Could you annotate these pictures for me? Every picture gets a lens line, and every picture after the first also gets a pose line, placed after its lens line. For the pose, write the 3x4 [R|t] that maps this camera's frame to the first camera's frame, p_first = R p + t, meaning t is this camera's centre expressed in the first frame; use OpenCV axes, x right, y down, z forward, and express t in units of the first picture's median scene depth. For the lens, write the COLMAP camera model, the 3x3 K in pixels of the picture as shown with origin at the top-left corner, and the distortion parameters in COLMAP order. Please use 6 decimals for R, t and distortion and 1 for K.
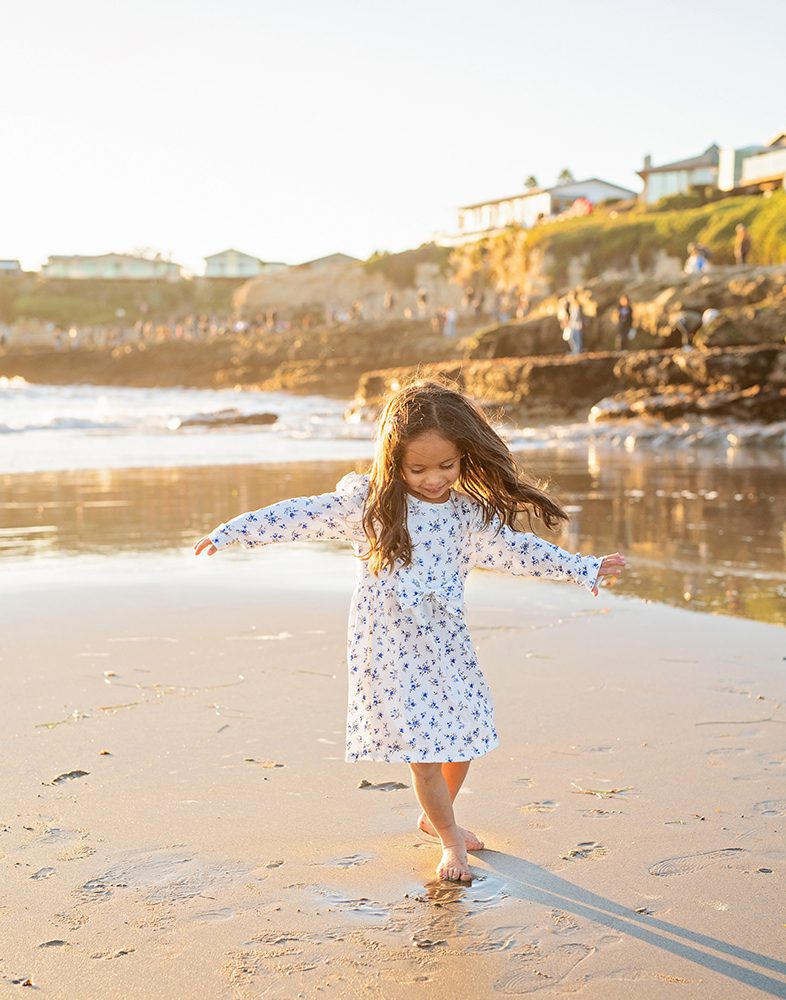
lens RADIAL K [[1374.2, 0, 321.4], [0, 1374.2, 534.7], [0, 0, 1]] dist [0.010498, 0.013637]
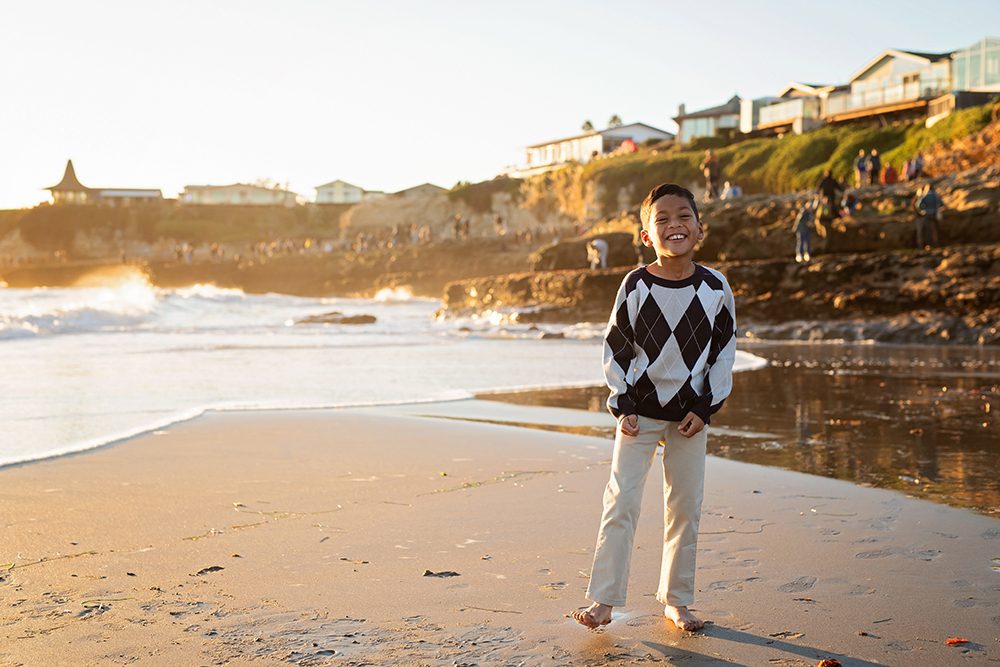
lens RADIAL K [[1353.6, 0, 458.1], [0, 1353.6, 333.8], [0, 0, 1]] dist [0.007726, 0.008839]
pose [[0.999839, -0.001826, 0.017842, 0.018143], [0.003387, 0.996131, -0.087820, 0.030283], [-0.017613, 0.087866, 0.995977, -0.169463]]
